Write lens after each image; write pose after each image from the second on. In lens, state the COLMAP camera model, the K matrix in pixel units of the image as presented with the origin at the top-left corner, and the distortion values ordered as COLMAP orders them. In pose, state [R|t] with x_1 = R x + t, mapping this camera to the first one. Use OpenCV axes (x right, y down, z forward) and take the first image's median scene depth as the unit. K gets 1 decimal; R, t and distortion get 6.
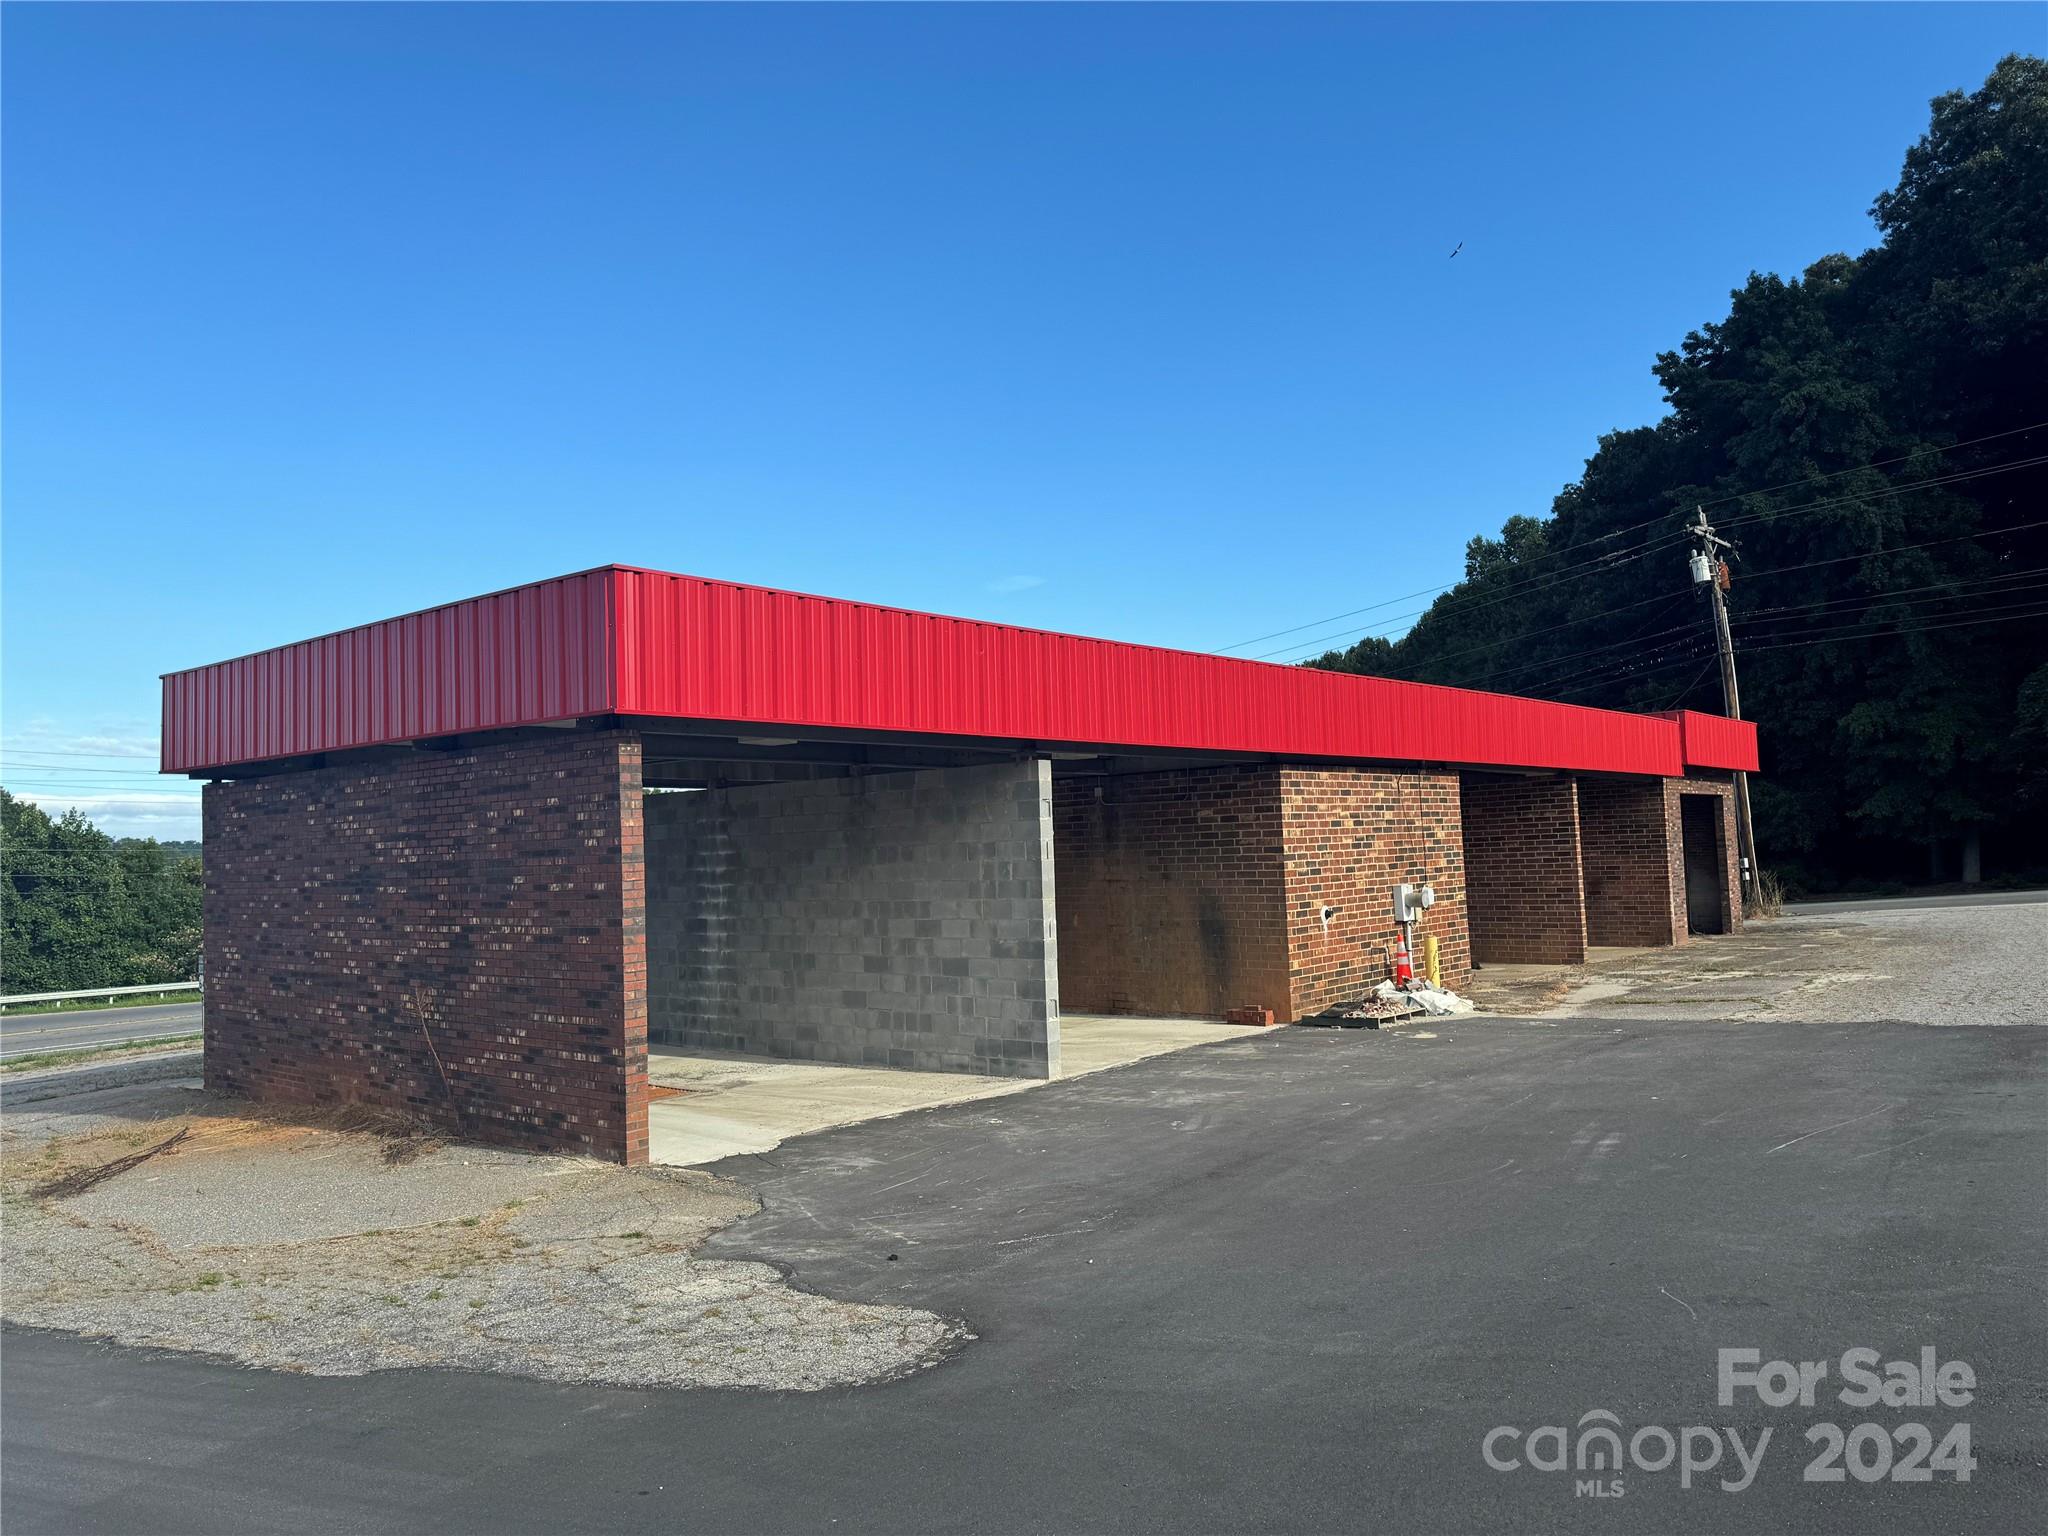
lens RADIAL K [[1458.5, 0, 1024.0], [0, 1458.5, 768.0], [0, 0, 1]] dist [0.139349, -0.174014]
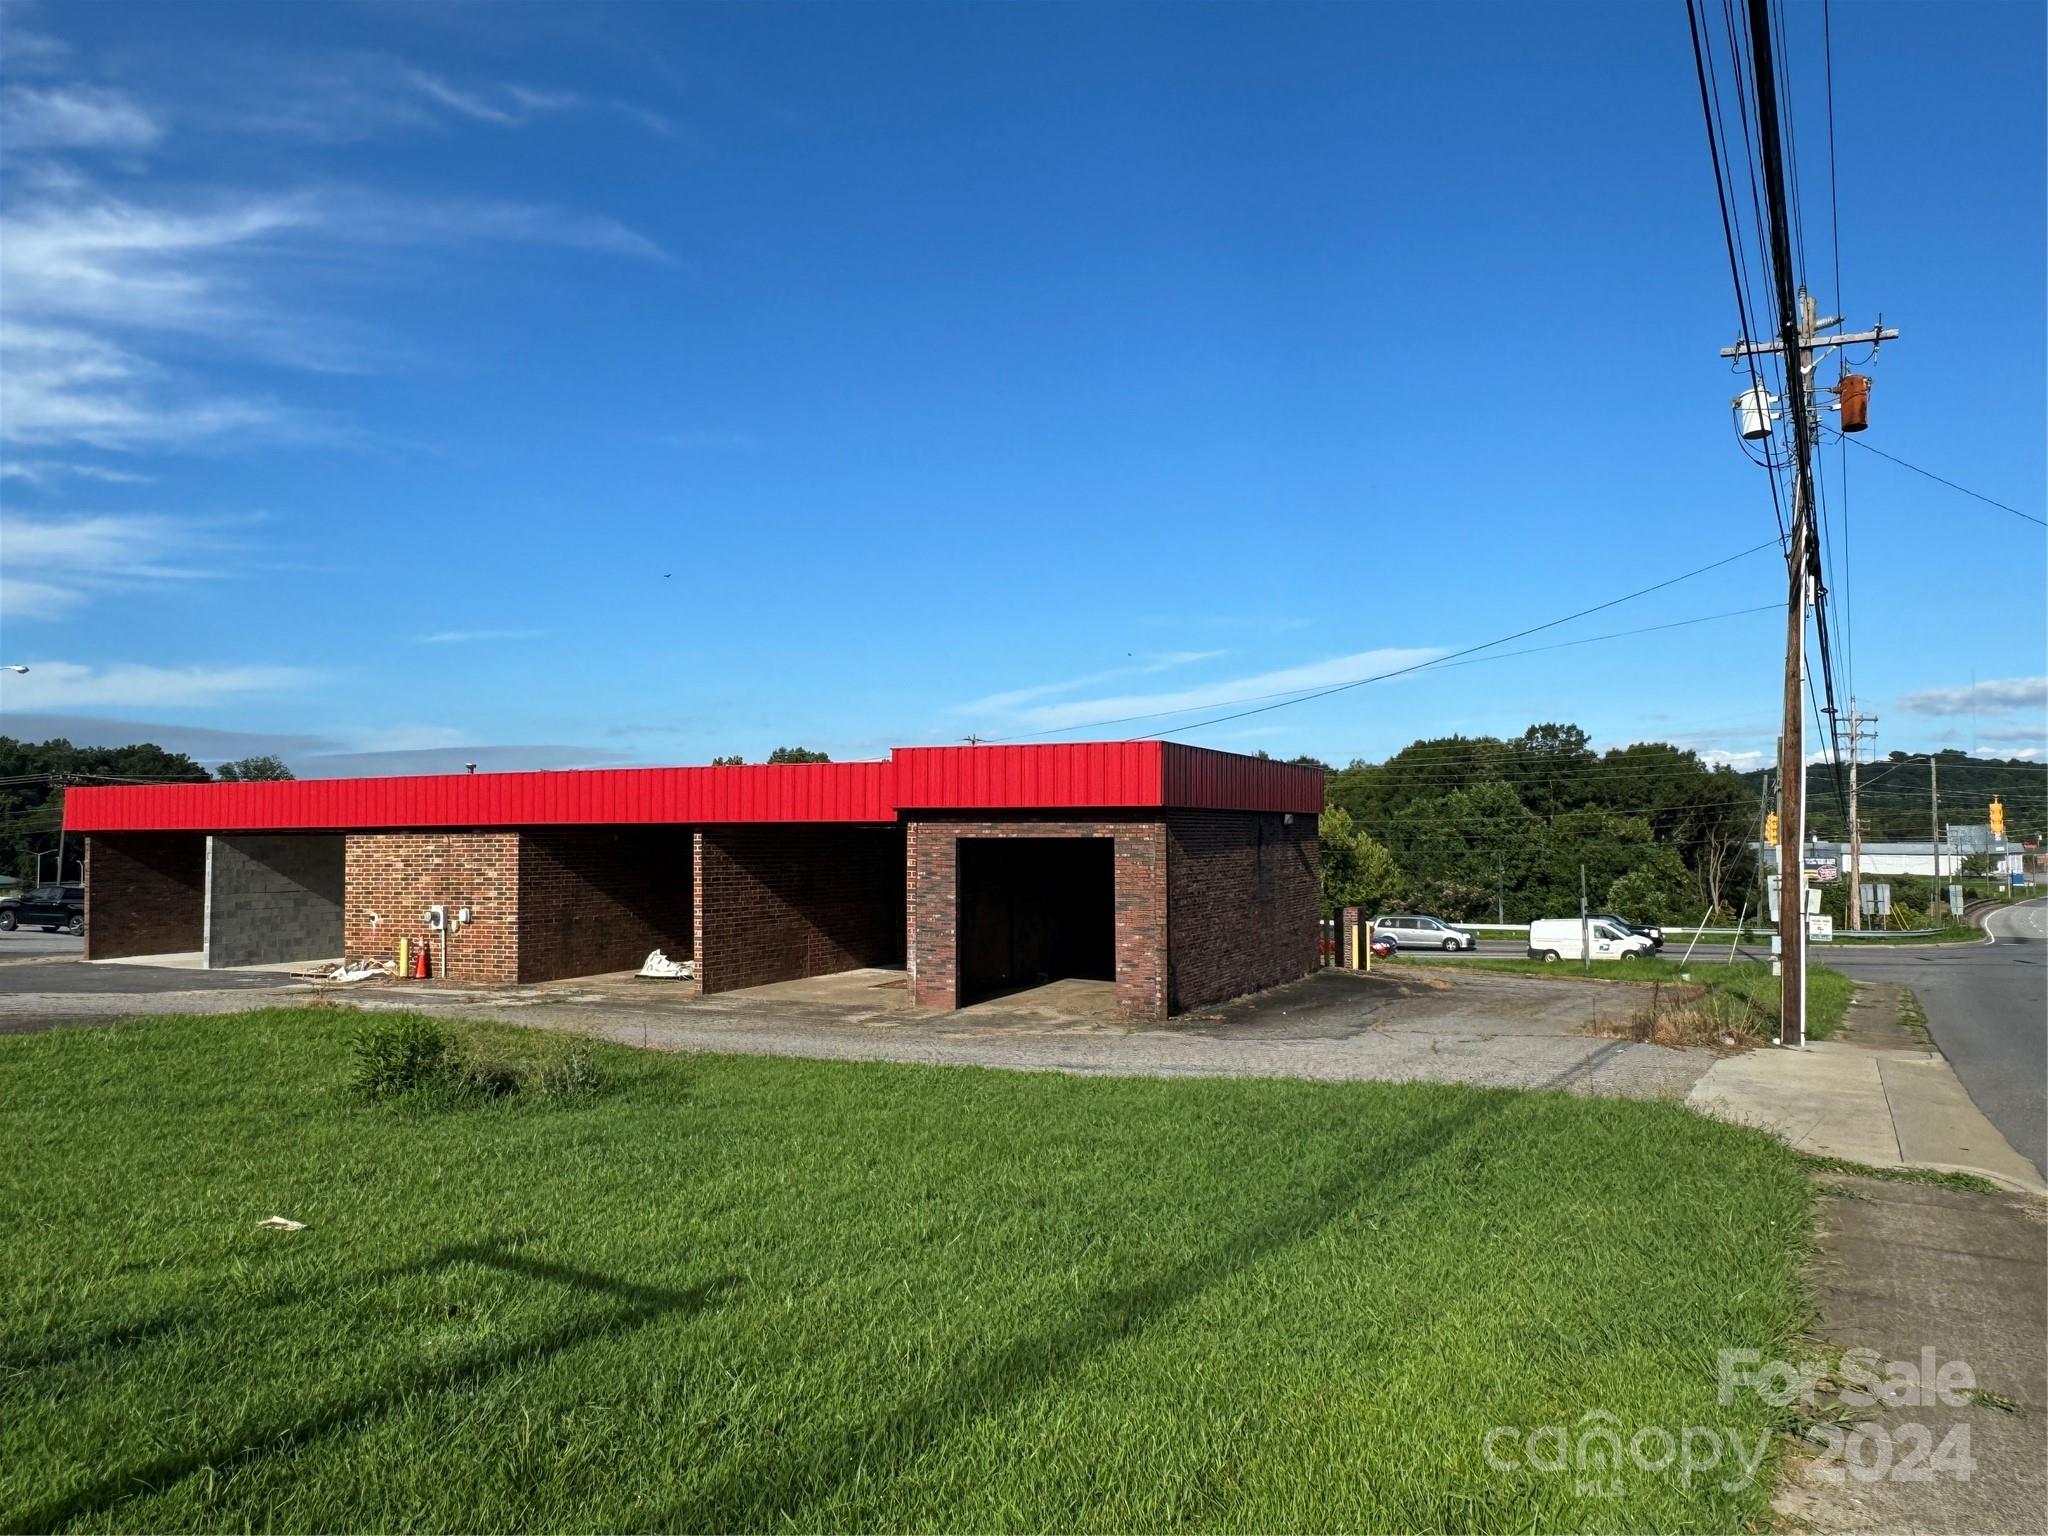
lens RADIAL K [[1411.4, 0, 1024.0], [0, 1411.4, 768.0], [0, 0, 1]] dist [0.009448, 0.004308]
pose [[0.256720, -0.014260, -0.966381, 2.024654], [0.053330, 0.998577, -0.000568, -0.034886], [0.965013, -0.051391, 0.257115, 1.328566]]
